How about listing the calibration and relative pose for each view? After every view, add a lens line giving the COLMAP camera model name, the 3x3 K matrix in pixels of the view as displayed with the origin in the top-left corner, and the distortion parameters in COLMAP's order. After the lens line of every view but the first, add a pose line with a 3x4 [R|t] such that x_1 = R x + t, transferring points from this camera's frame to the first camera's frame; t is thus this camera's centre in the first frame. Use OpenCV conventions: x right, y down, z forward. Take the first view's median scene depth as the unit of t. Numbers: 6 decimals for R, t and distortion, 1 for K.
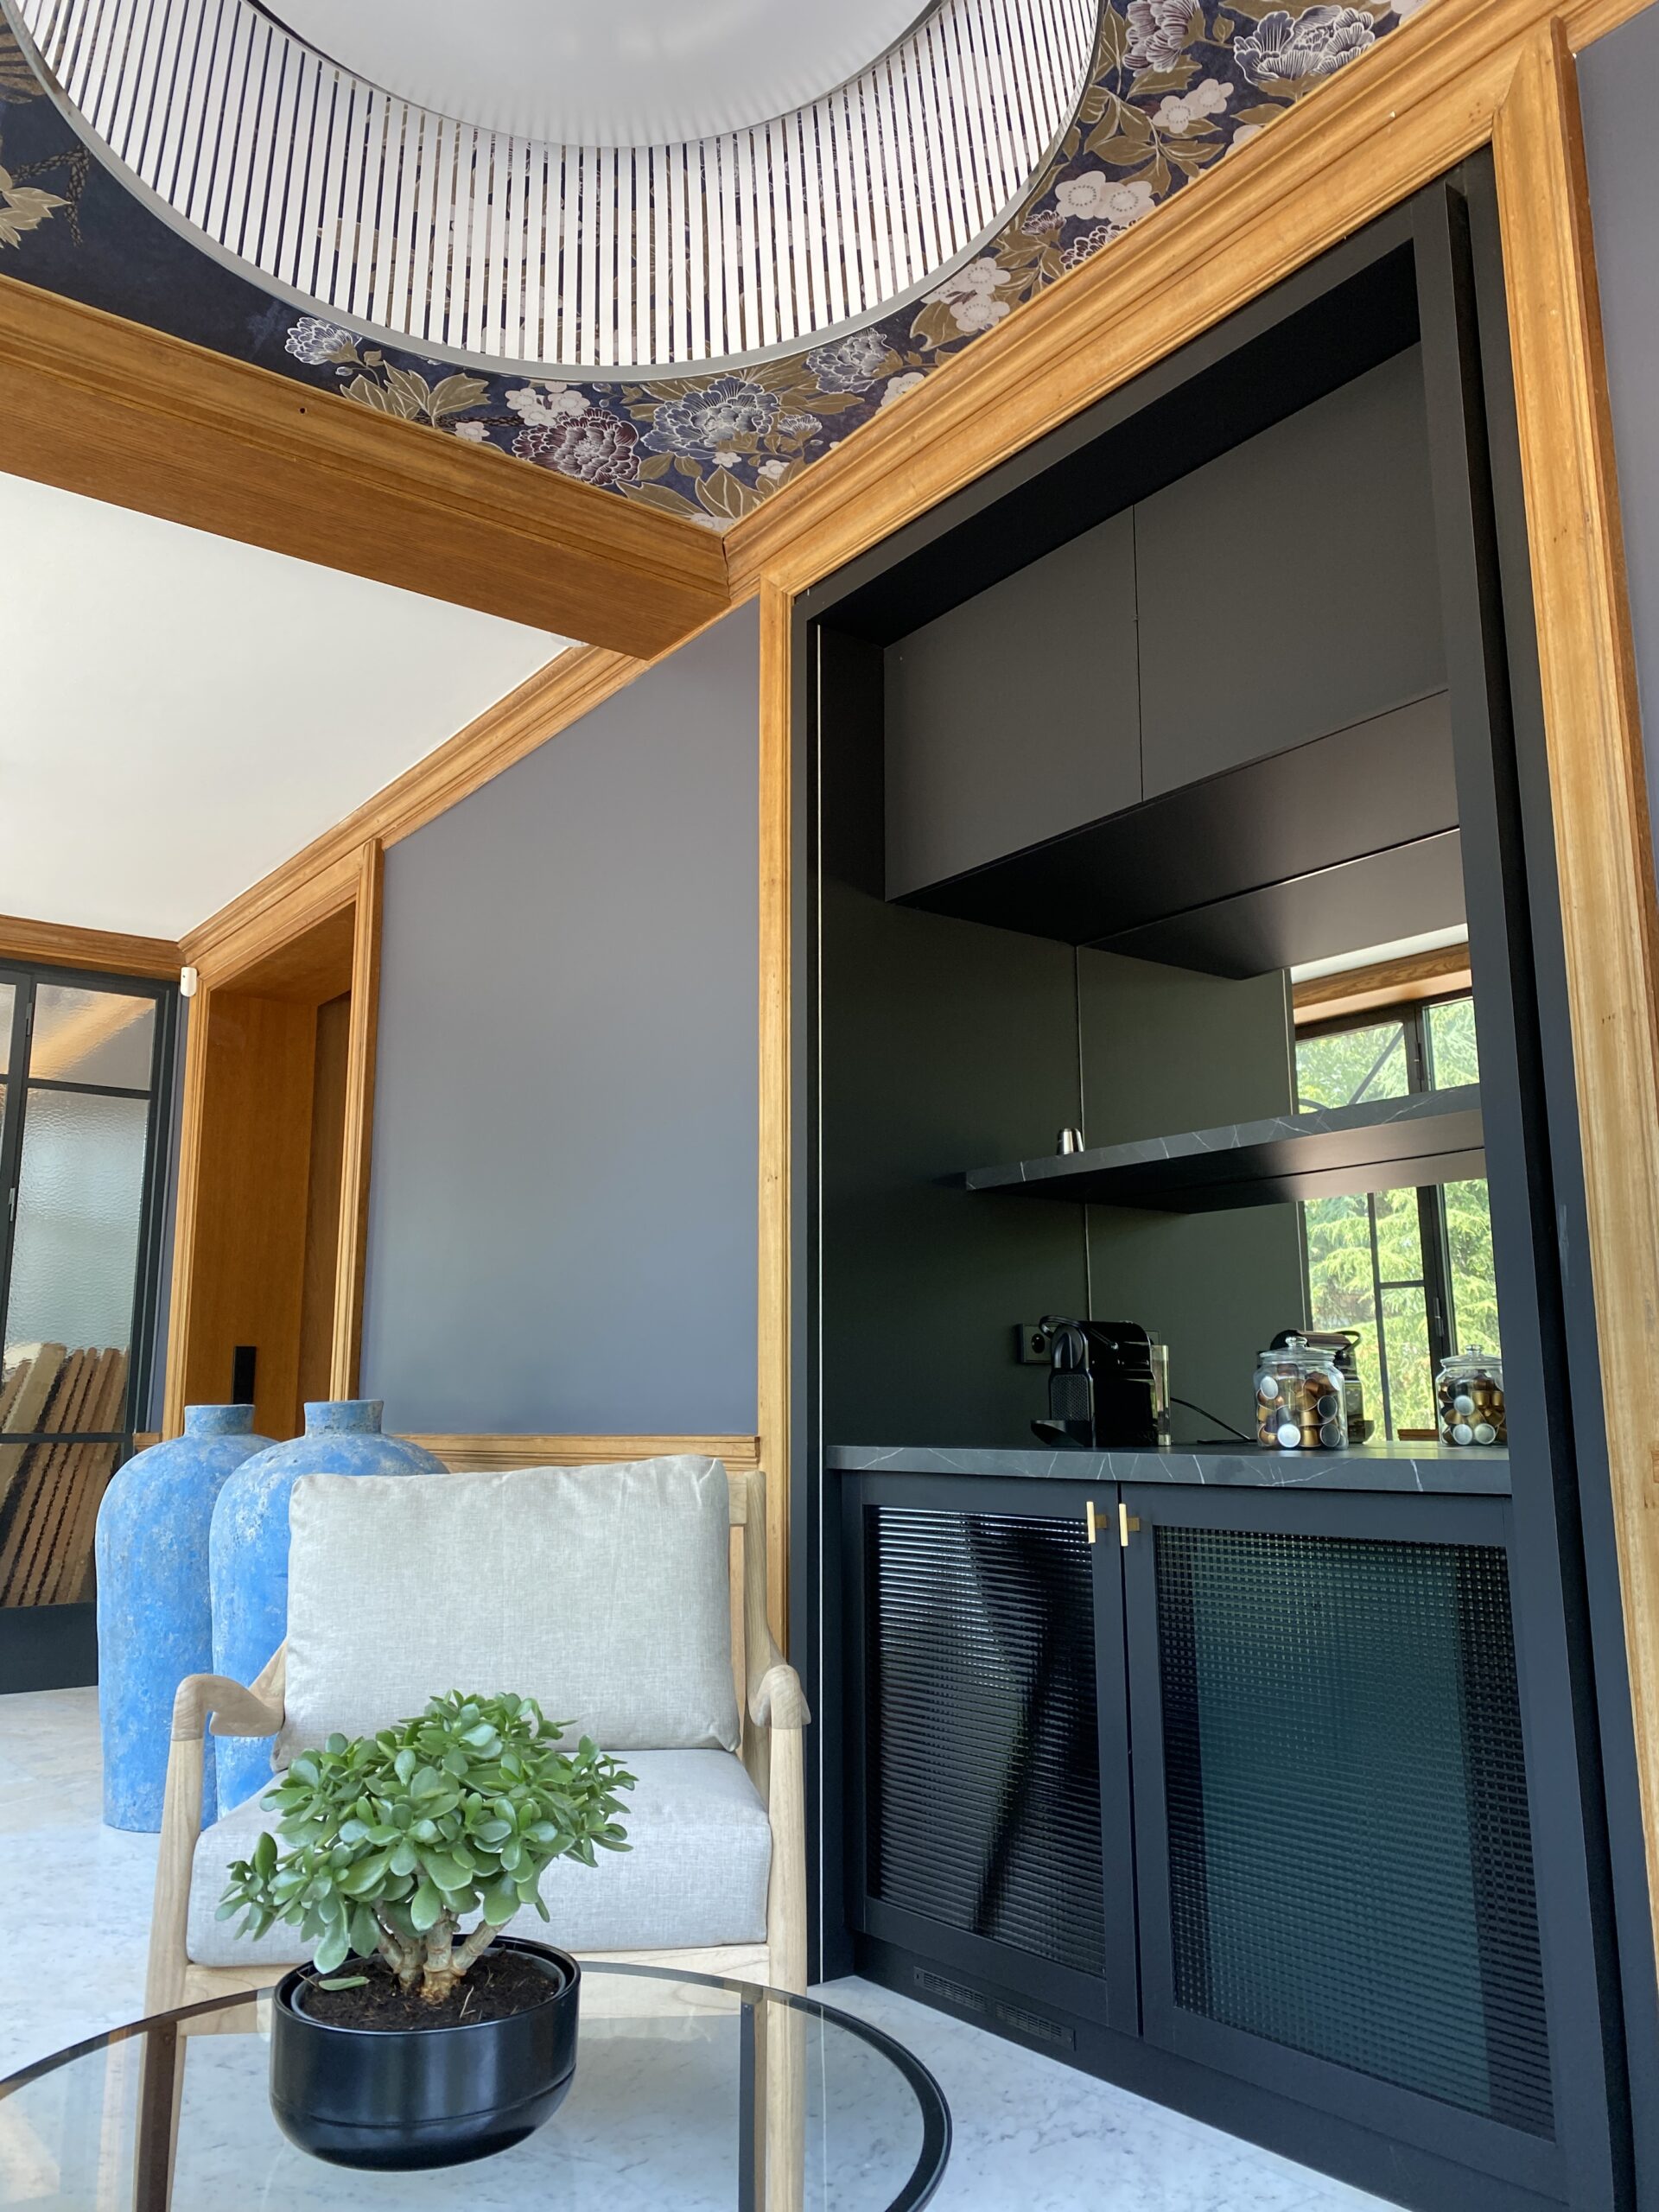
lens RADIAL K [[1692.6, 0, 823.7], [0, 1692.6, 1108.6], [0, 0, 1]] dist [0.023053, -0.013971]
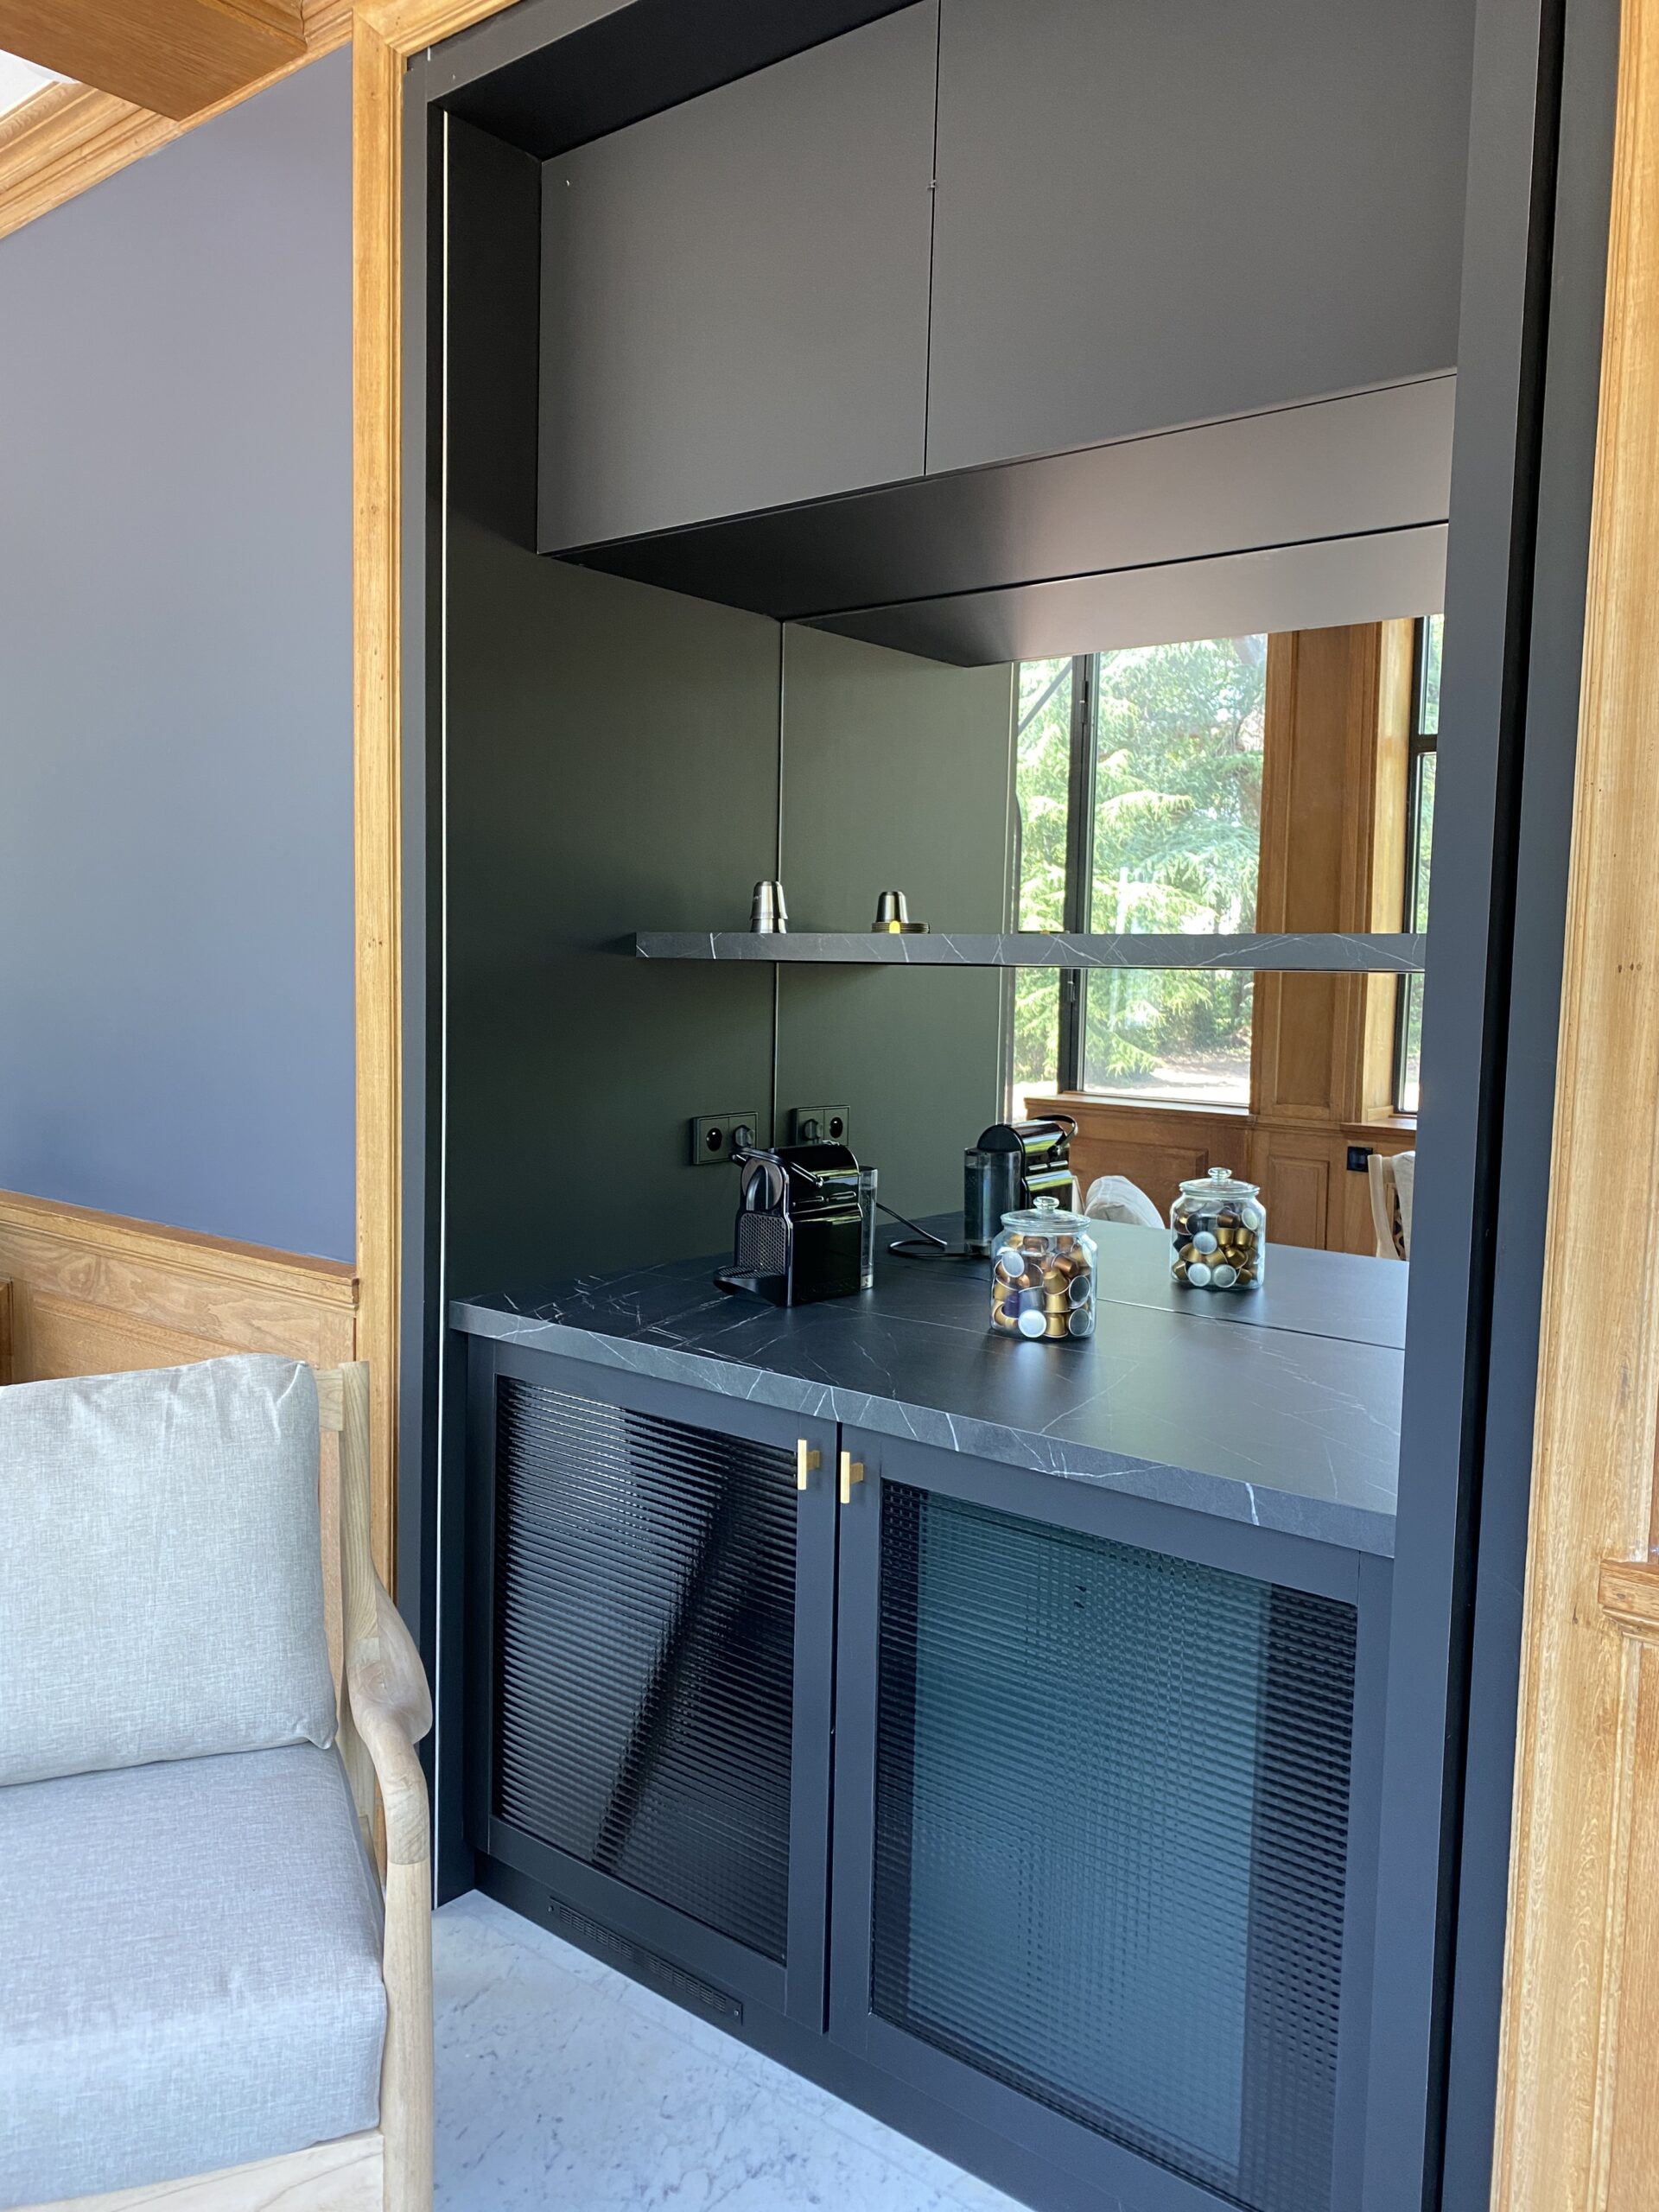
lens RADIAL K [[1687.9, 0, 820.5], [0, 1687.9, 1123.7], [0, 0, 1]] dist [0.016431, -0.011051]
pose [[0.971488, 0.005944, 0.237014, -0.018684], [-0.069636, 0.962747, 0.261283, -0.105873], [-0.226632, -0.270339, 0.935711, 0.286867]]
